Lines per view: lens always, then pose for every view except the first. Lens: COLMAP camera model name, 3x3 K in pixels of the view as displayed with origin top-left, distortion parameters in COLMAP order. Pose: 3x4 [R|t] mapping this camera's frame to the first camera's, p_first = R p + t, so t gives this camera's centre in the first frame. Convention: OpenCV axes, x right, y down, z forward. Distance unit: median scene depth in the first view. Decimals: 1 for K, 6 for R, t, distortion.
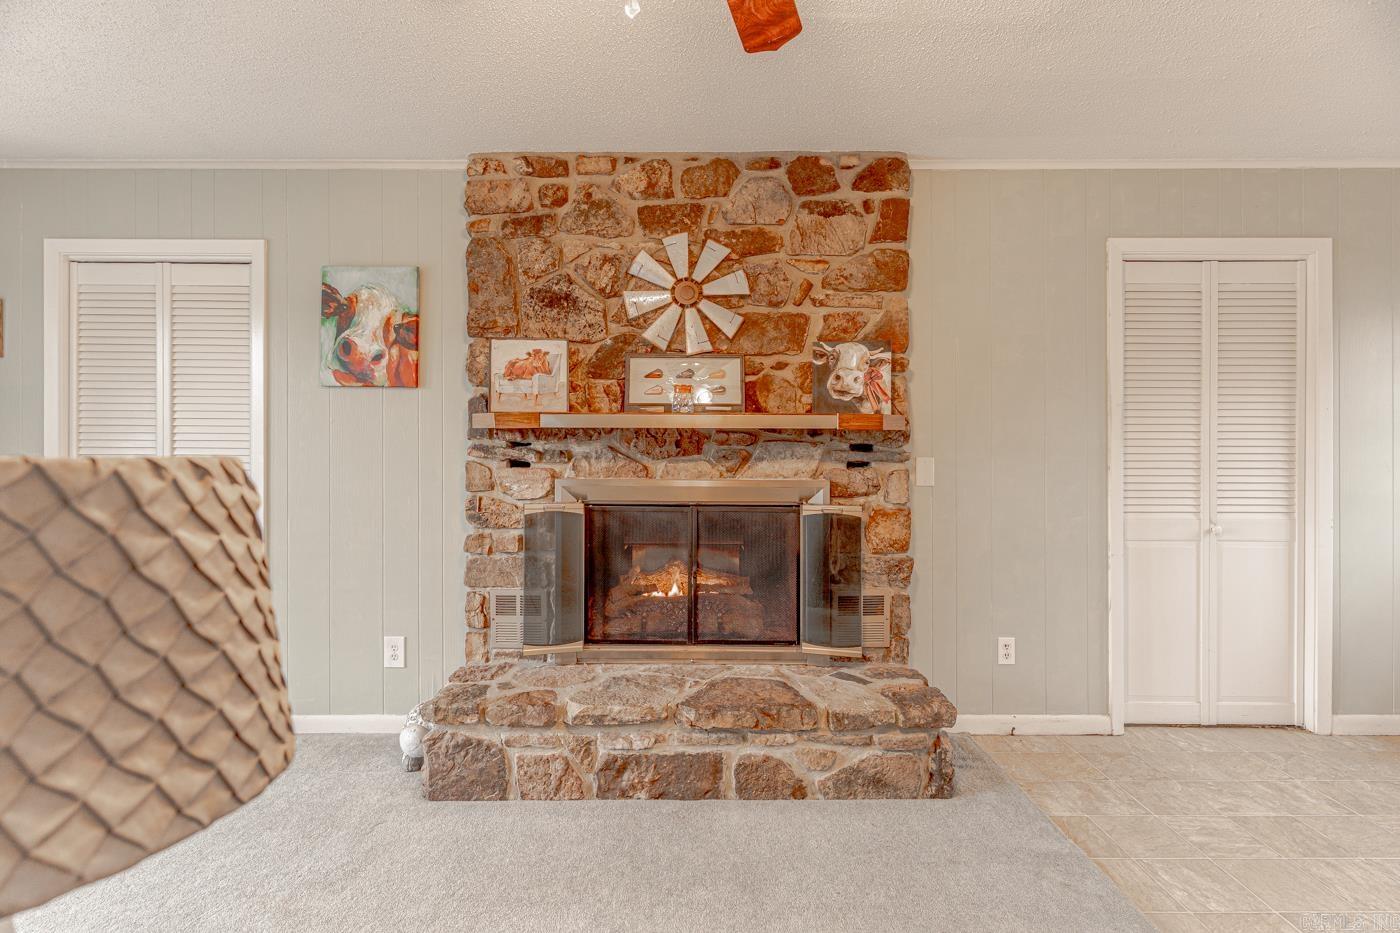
lens RADIAL K [[681.6, 0, 699.6], [0, 681.6, 456.7], [0, 0, 1]] dist [-0.004266, -0.001166]
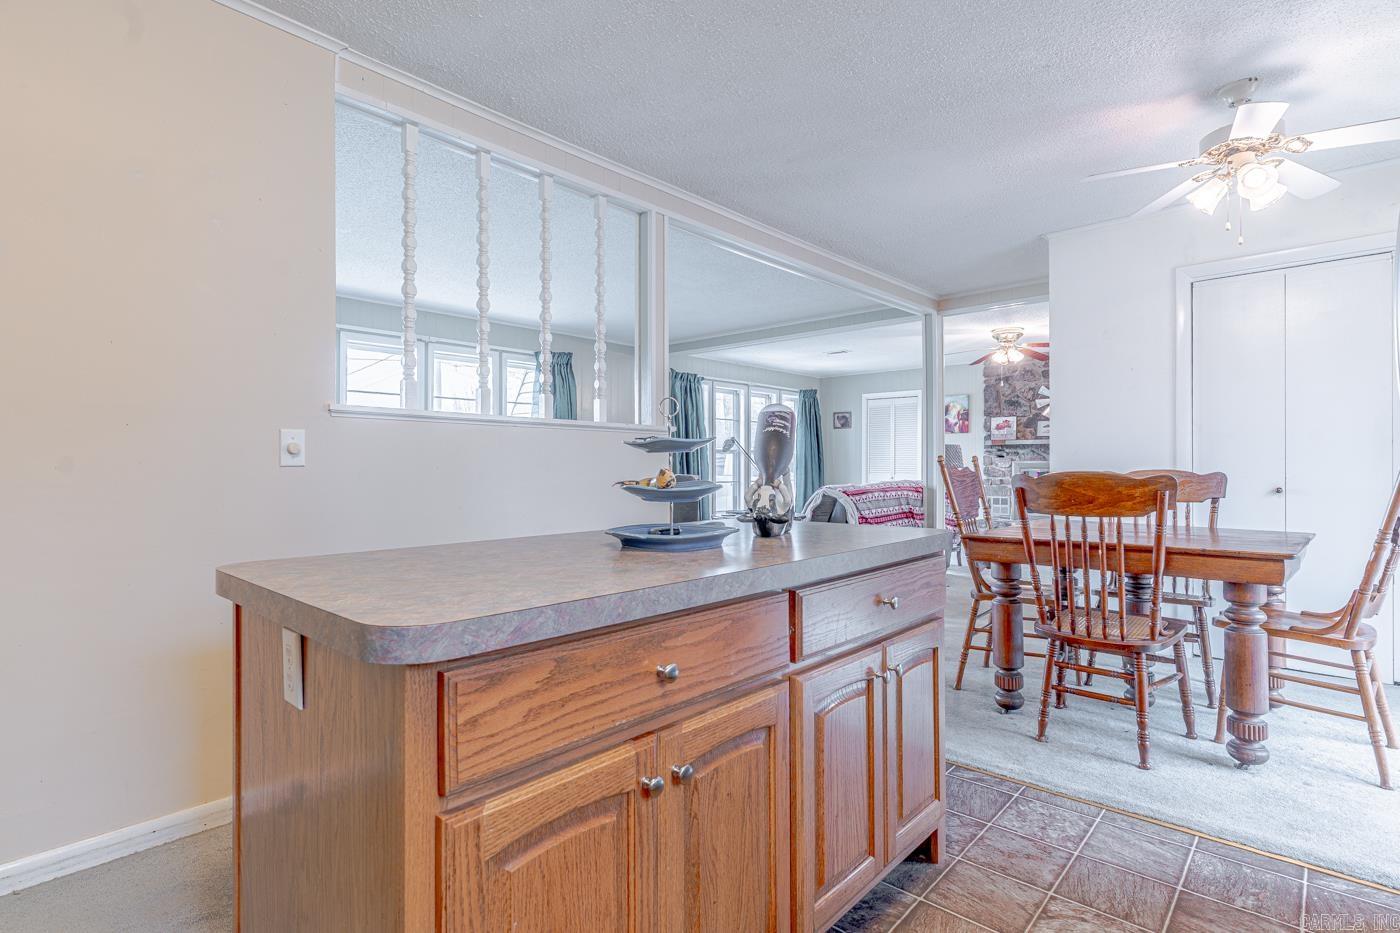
lens RADIAL K [[681.6, 0, 703.9], [0, 681.6, 466.2], [0, 0, 1]] dist [-0.004266, -0.001166]
pose [[0.739200, 0.001553, -0.673484, 0.841574], [-0.012392, 0.999859, -0.011296, 0.108958], [0.673372, 0.016695, 0.739116, -2.245714]]
